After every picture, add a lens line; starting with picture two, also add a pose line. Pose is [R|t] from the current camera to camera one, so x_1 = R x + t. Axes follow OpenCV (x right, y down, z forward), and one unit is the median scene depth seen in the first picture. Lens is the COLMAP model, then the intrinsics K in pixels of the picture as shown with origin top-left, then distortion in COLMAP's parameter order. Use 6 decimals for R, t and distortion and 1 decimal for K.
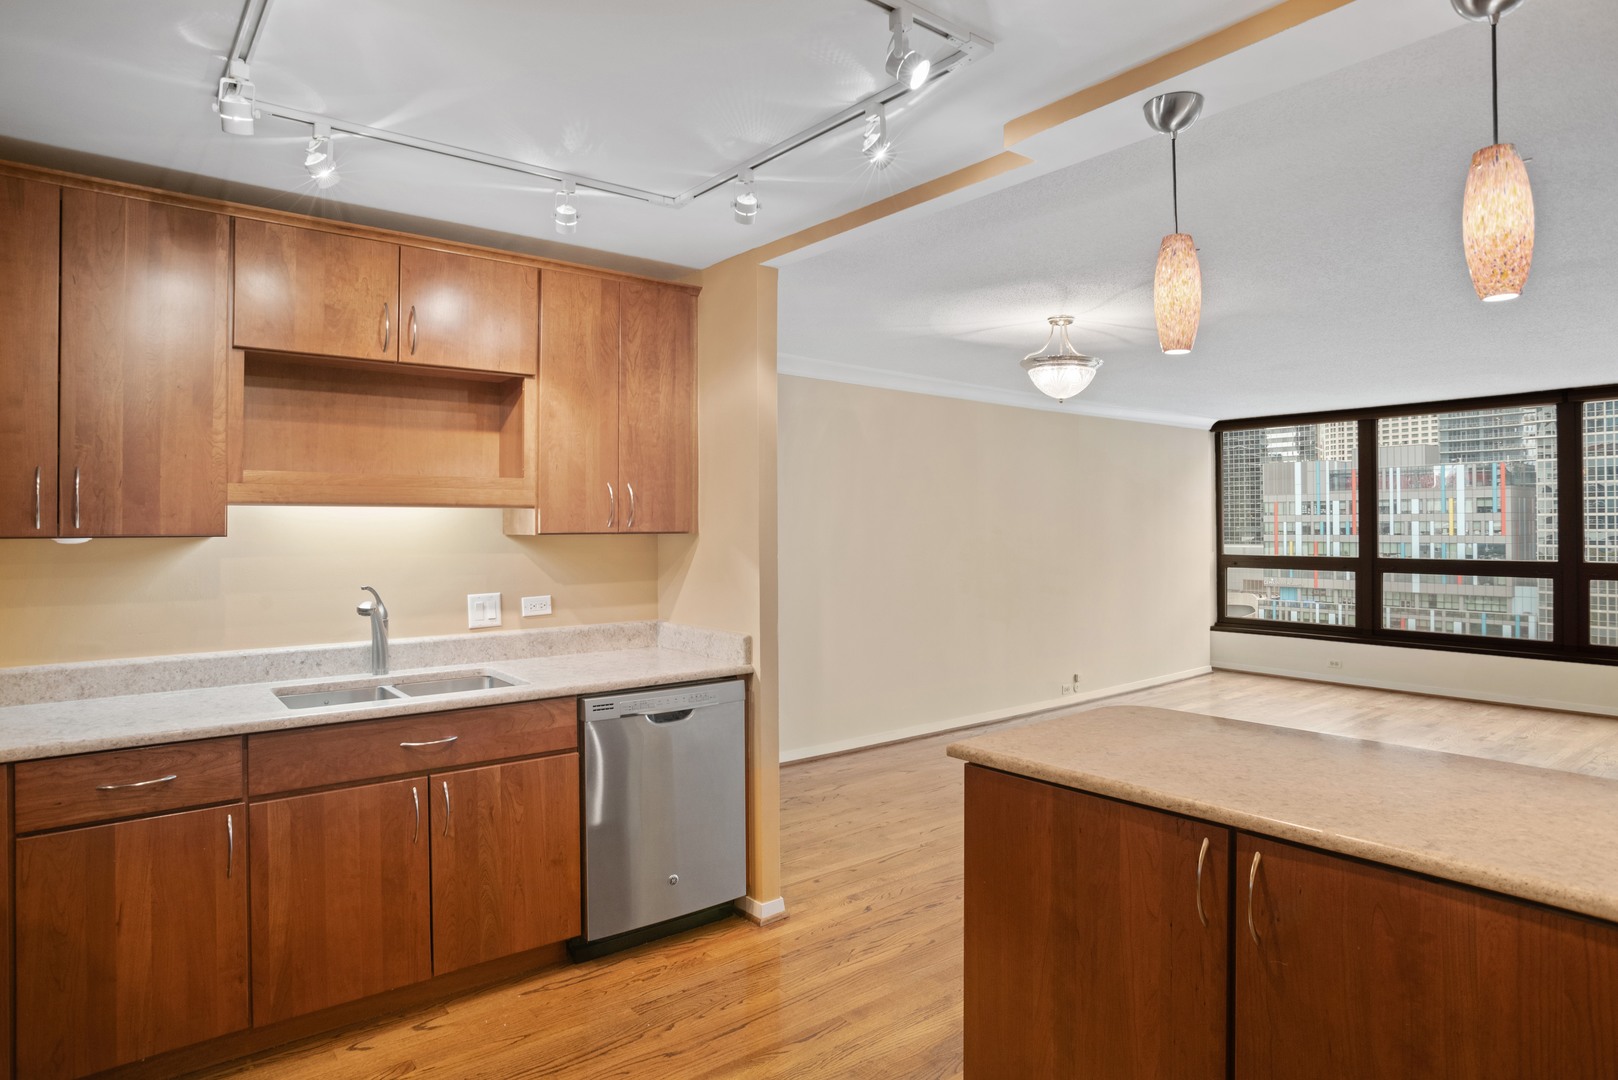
lens RADIAL K [[941.7, 0, 776.2], [0, 941.7, 522.9], [0, 0, 1]] dist [-0.048418, 0.025263]
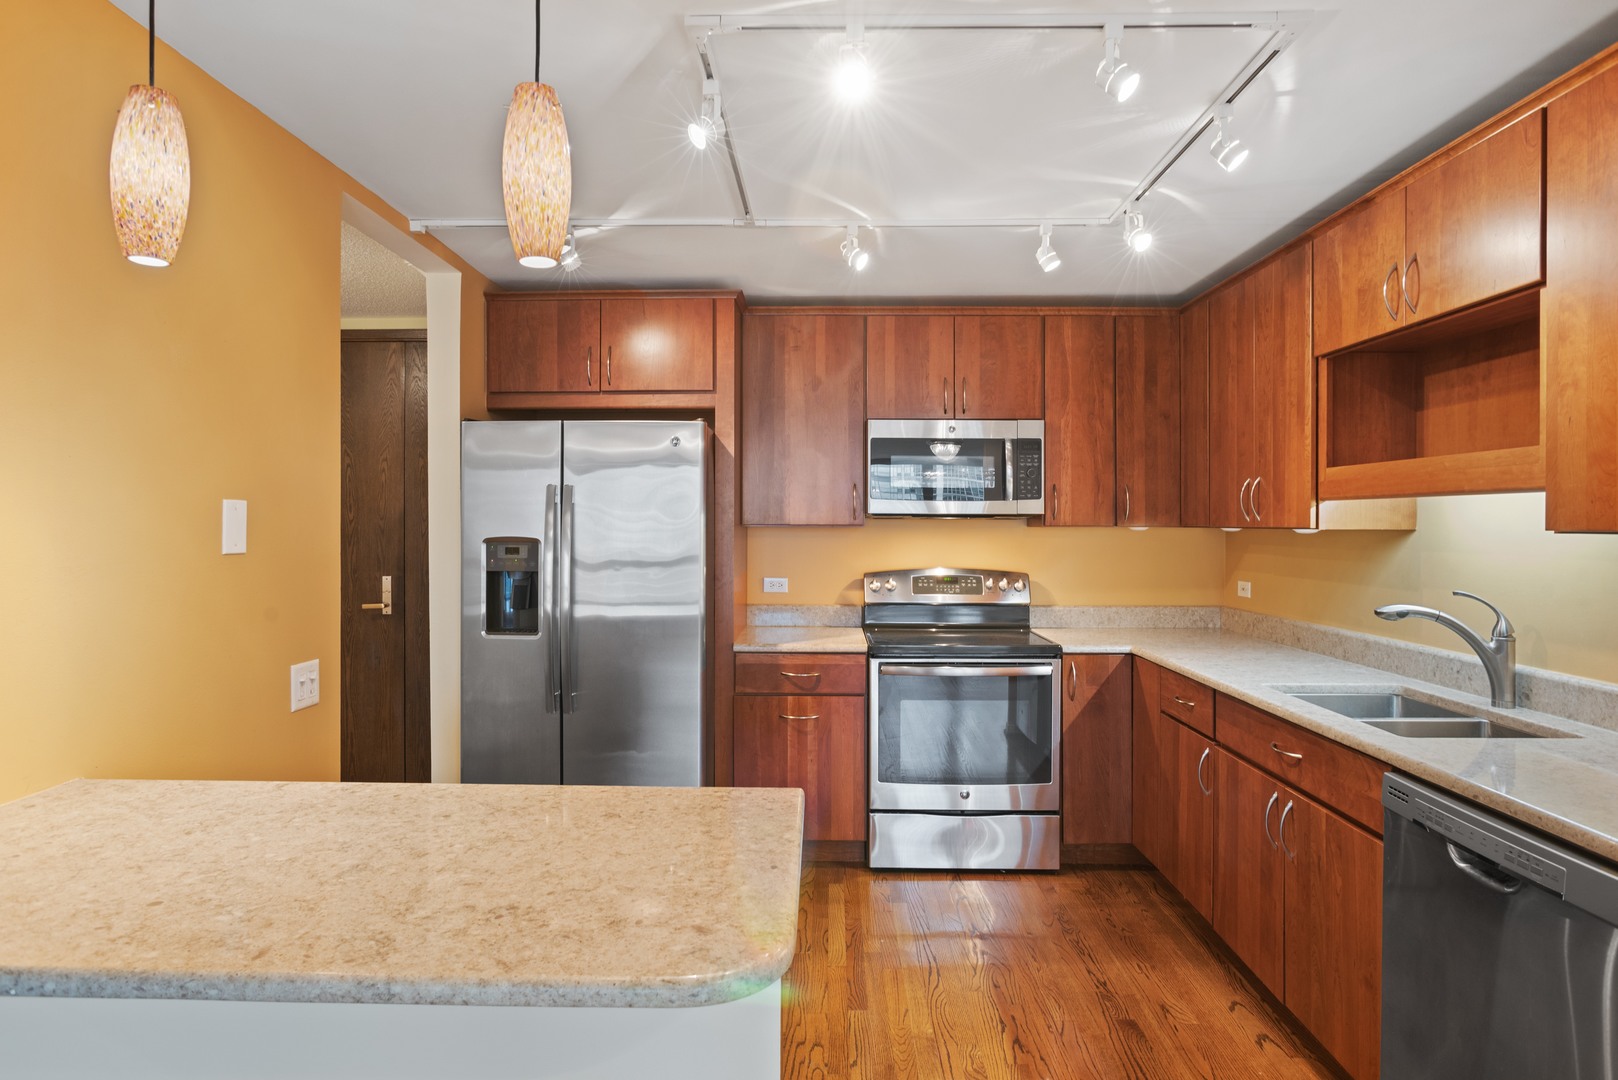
lens RADIAL K [[941.7, 0, 823.9], [0, 941.7, 526.2], [0, 0, 1]] dist [-0.048418, 0.025263]
pose [[-0.622708, 0.004384, -0.782442, 0.052701], [-0.000212, 0.999983, 0.005772, 0.000457], [0.782454, 0.003760, -0.622697, 0.099992]]
